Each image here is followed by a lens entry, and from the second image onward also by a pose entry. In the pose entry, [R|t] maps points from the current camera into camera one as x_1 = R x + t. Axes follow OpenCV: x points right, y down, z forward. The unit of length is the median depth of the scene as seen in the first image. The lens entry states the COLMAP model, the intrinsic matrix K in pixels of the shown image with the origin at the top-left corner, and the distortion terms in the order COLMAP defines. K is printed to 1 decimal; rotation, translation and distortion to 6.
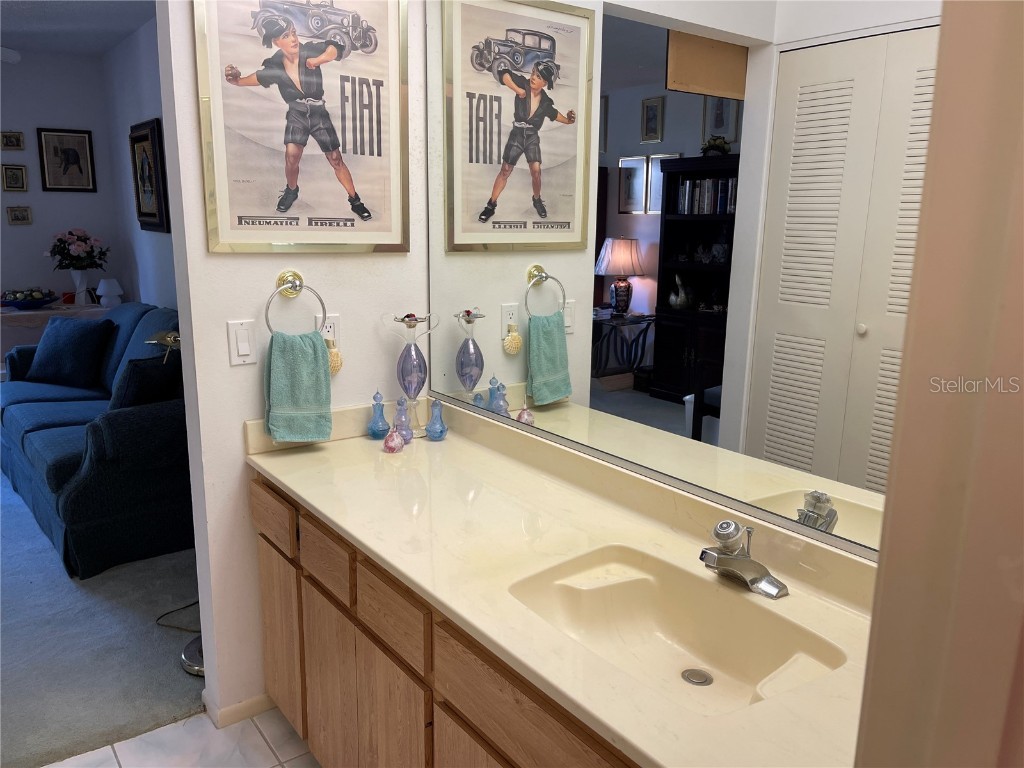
lens RADIAL K [[772.8, 0, 514.5], [0, 772.8, 383.6], [0, 0, 1]] dist [0.053036, -0.060888]
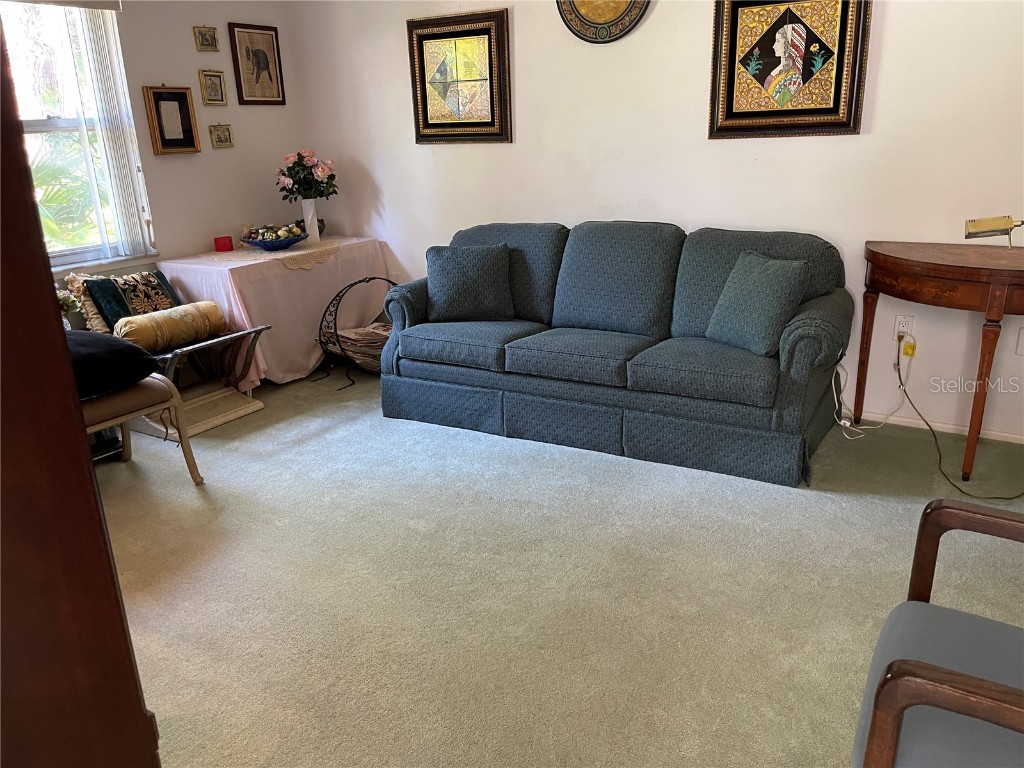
lens RADIAL K [[772.8, 0, 515.8], [0, 772.8, 387.7], [0, 0, 1]] dist [0.053036, -0.060888]
pose [[0.928634, -0.157161, 0.336064, -0.660967], [0.121080, 0.984628, 0.125887, -0.022857], [-0.350683, -0.076212, 0.933388, 0.117064]]
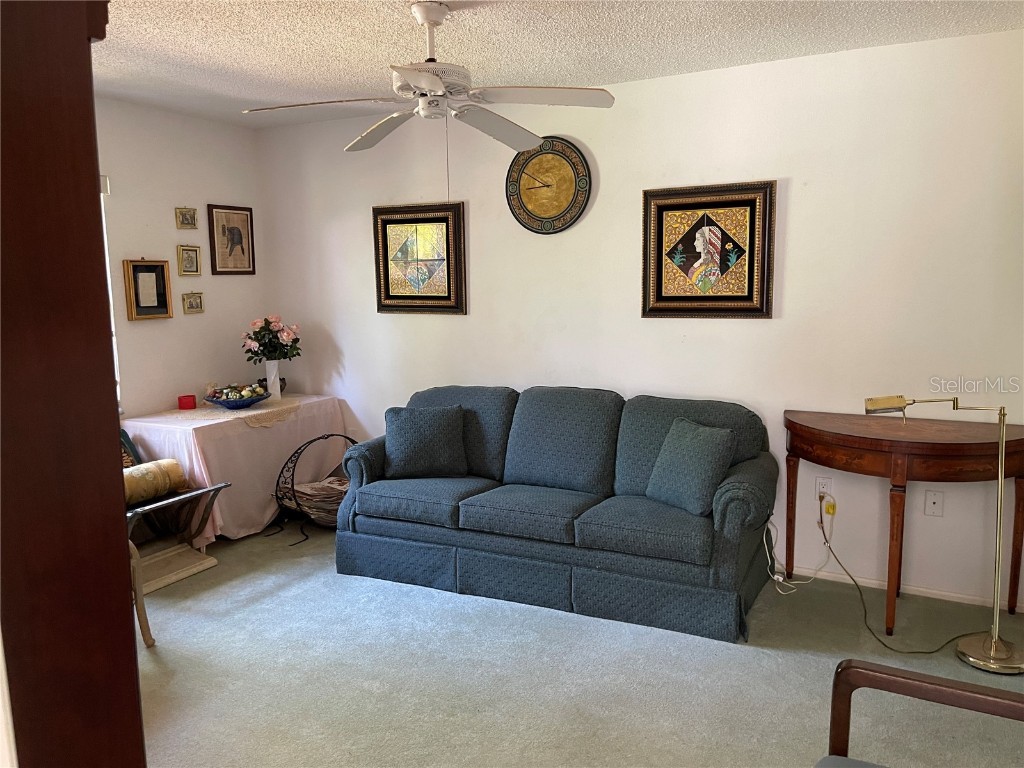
lens RADIAL K [[772.8, 0, 512.3], [0, 772.8, 384.3], [0, 0, 1]] dist [0.053036, -0.060888]
pose [[0.904711, -0.082583, 0.417945, -0.679812], [0.114750, 0.992012, -0.052382, -0.039674], [-0.410280, 0.095350, 0.906961, 0.079701]]
